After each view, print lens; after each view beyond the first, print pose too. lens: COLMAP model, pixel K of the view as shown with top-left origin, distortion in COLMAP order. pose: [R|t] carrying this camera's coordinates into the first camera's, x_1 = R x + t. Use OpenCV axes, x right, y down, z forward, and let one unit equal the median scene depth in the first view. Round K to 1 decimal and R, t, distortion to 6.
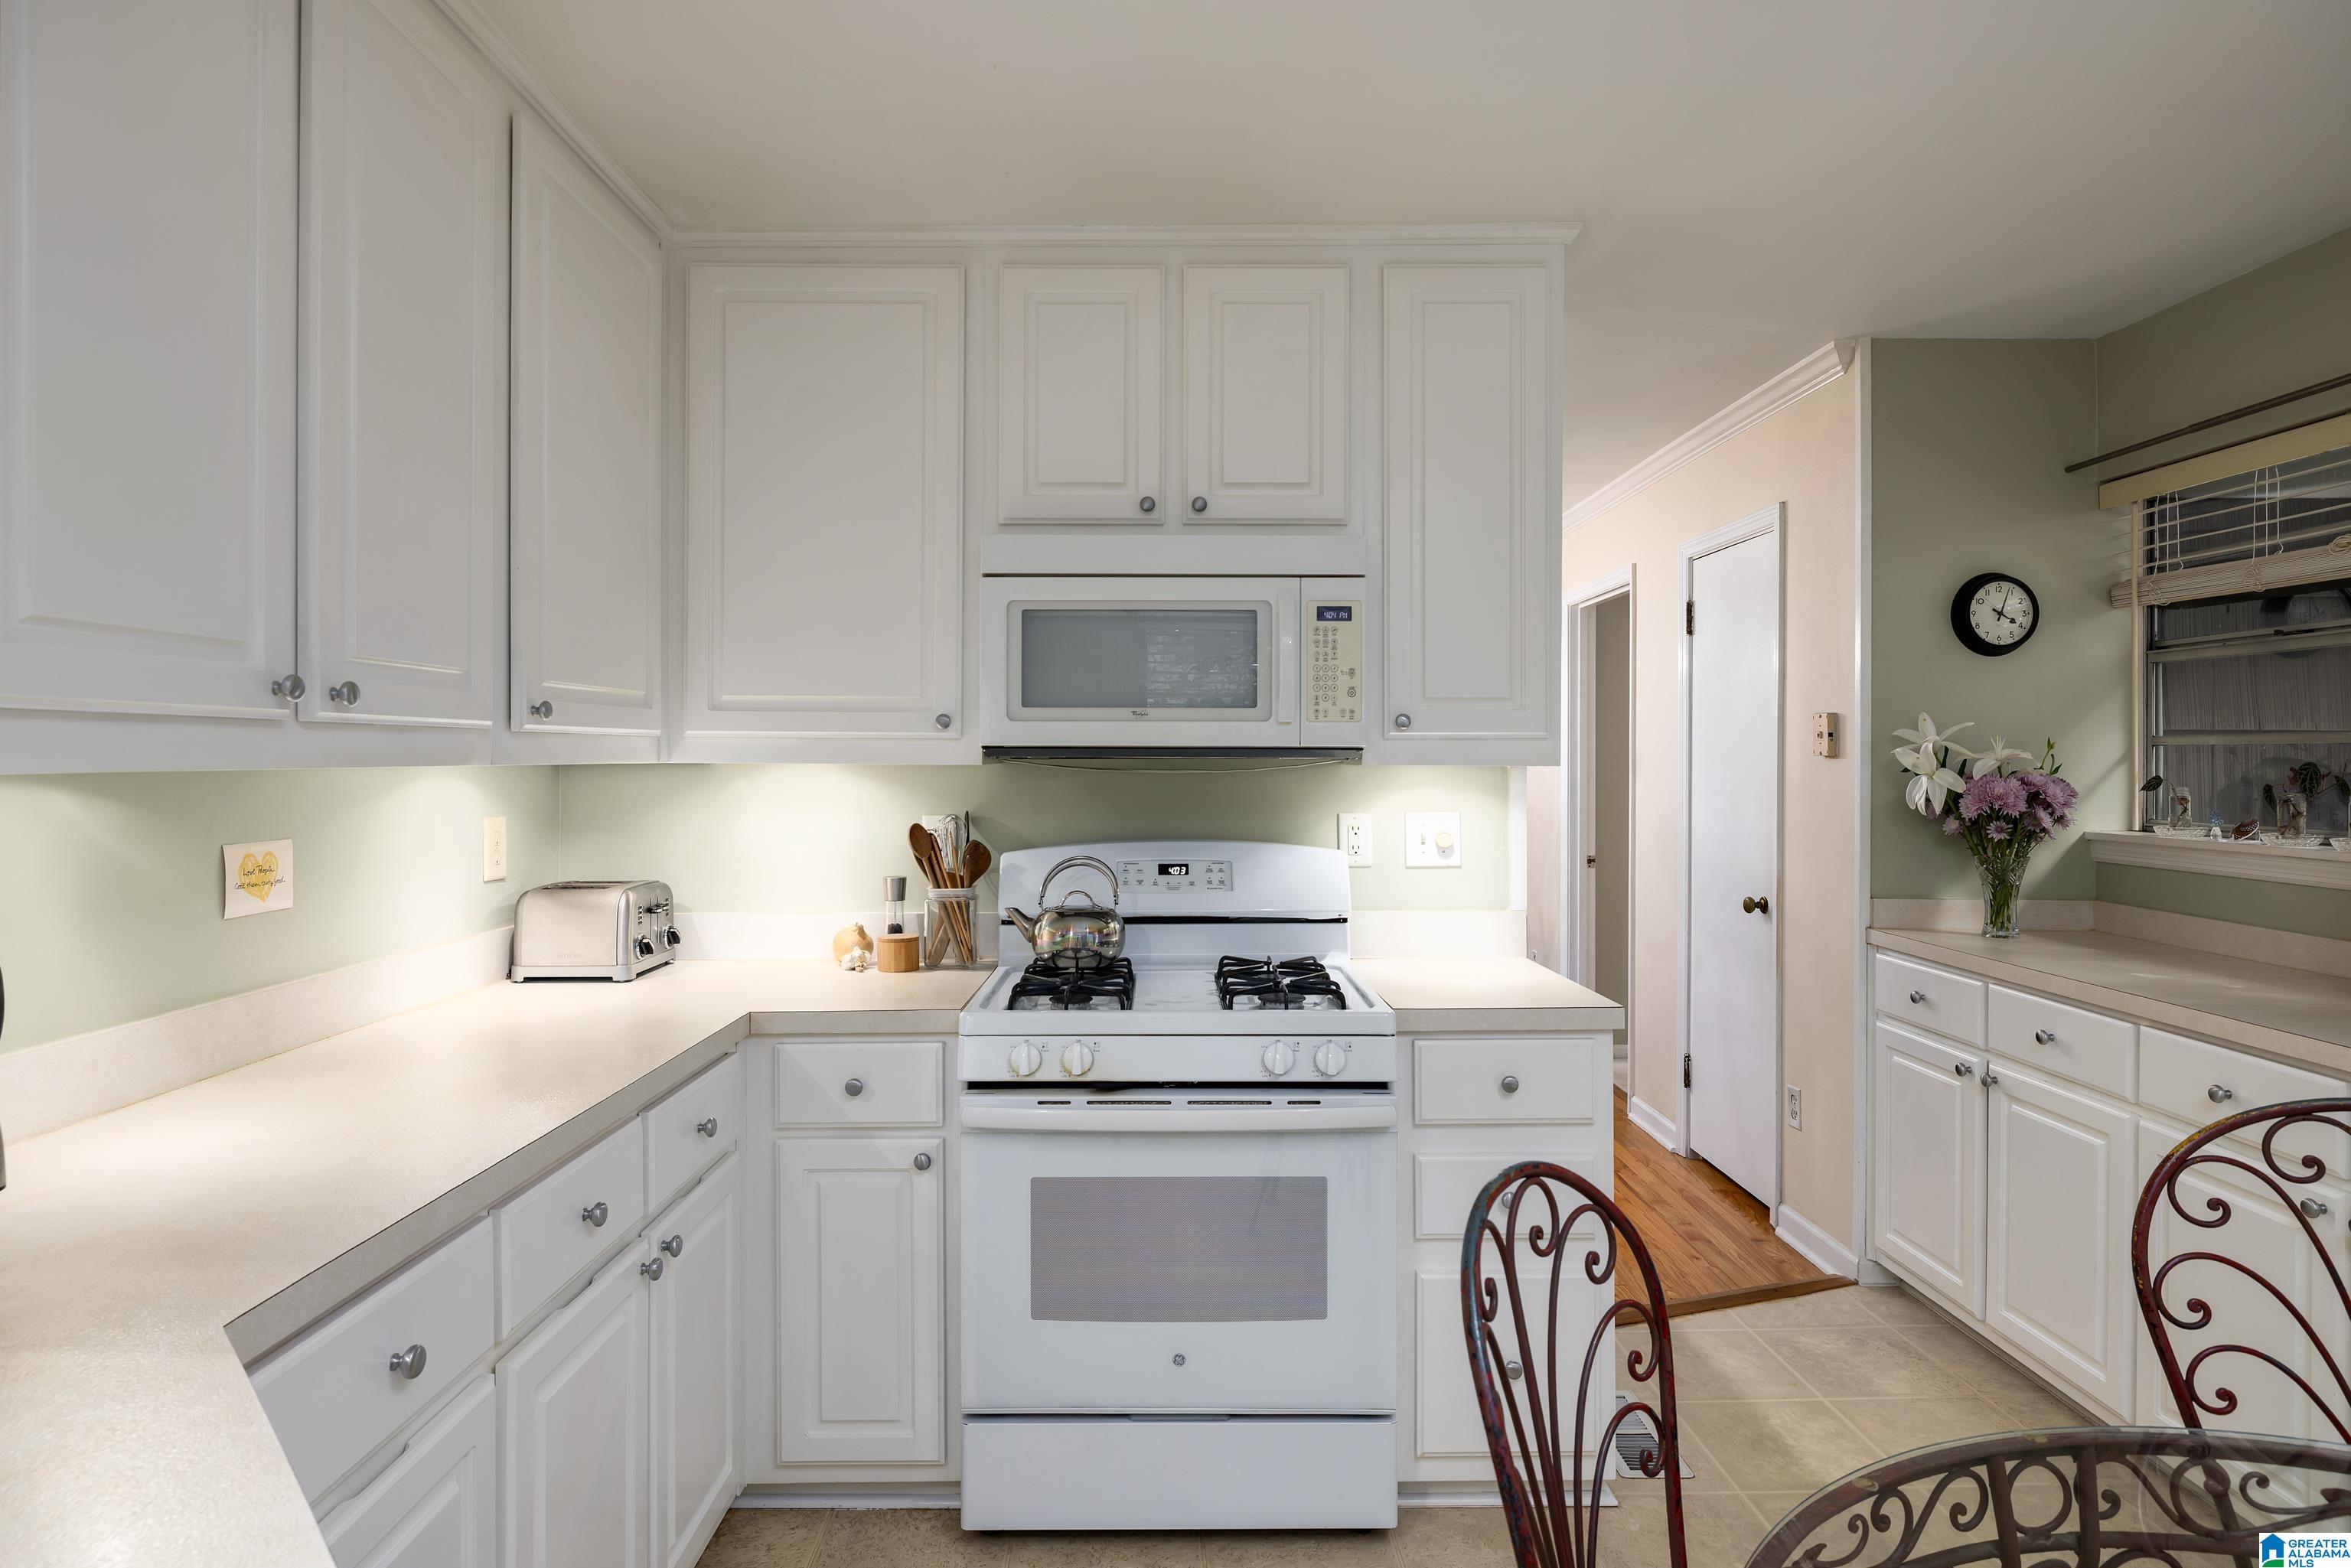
lens RADIAL K [[1293.6, 0, 1172.9], [0, 1293.6, 762.0], [0, 0, 1]] dist [-0.000270, 0.000222]
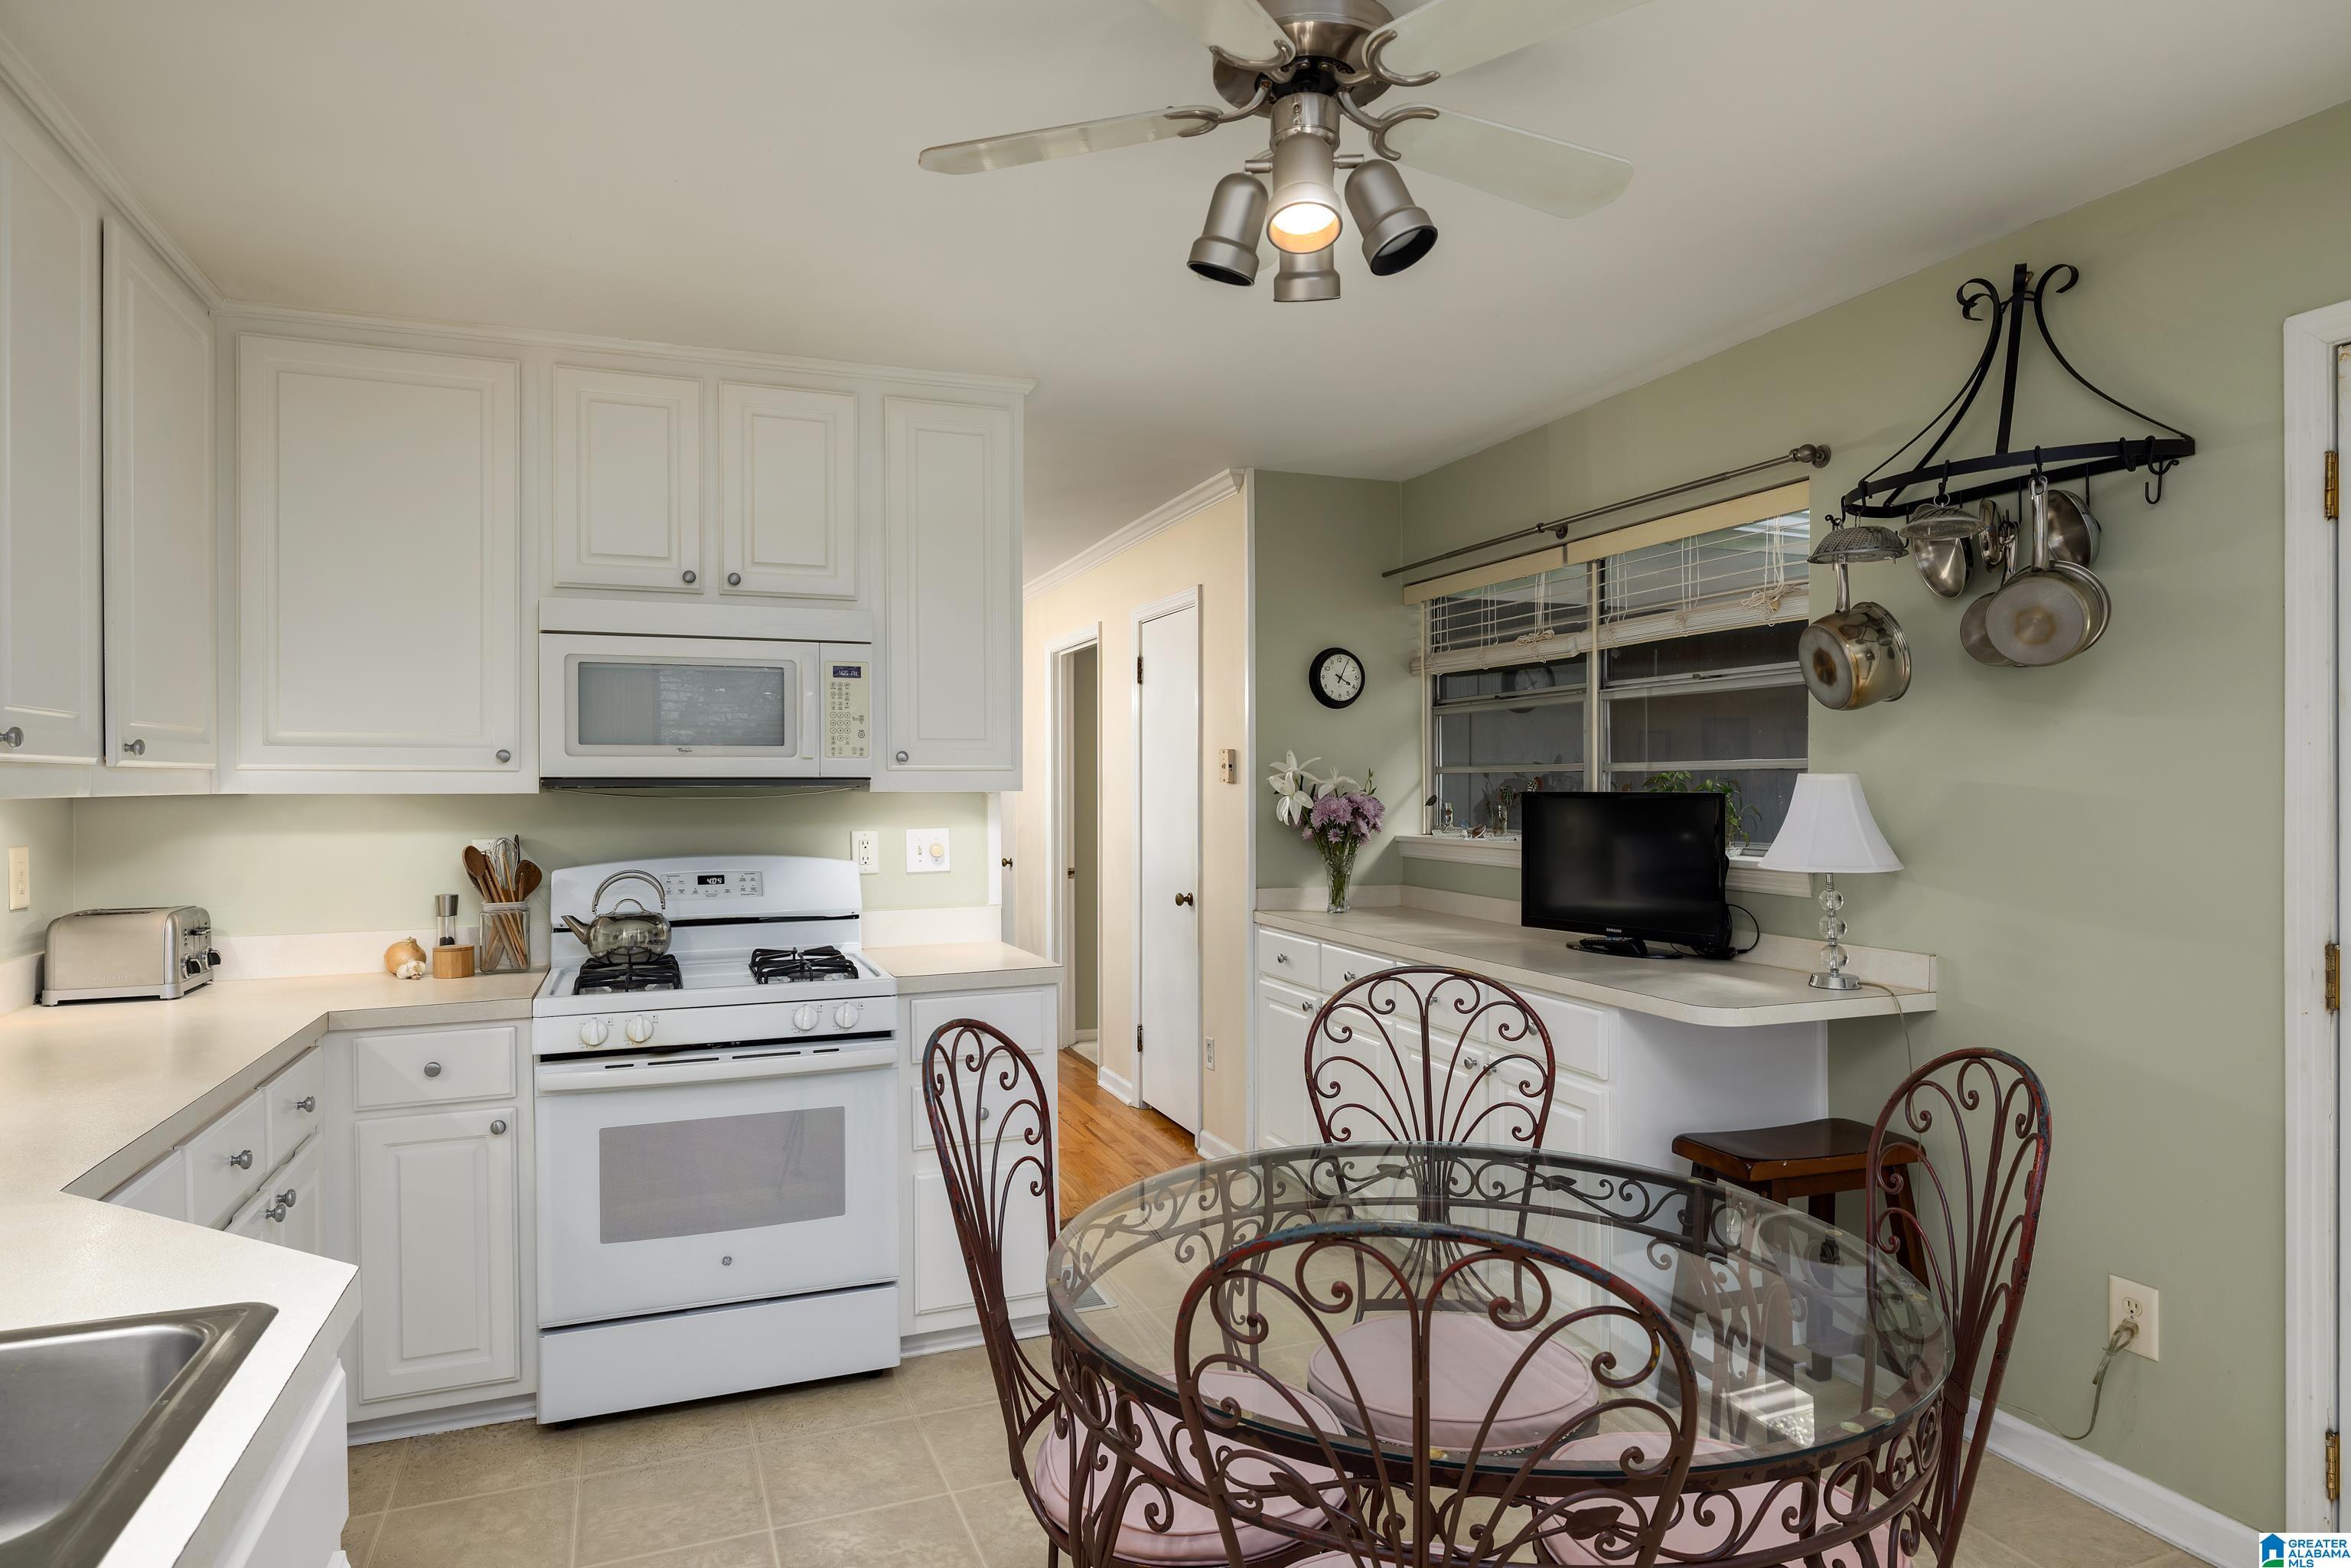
lens RADIAL K [[1311.0, 0, 1144.4], [0, 1311.0, 789.0], [0, 0, 1]] dist [-0.000836, -0.000505]
pose [[0.939719, -0.006359, 0.341889, -0.039414], [0.006273, 0.999979, 0.001357, -0.000033], [-0.341890, 0.000869, 0.939739, -0.292281]]
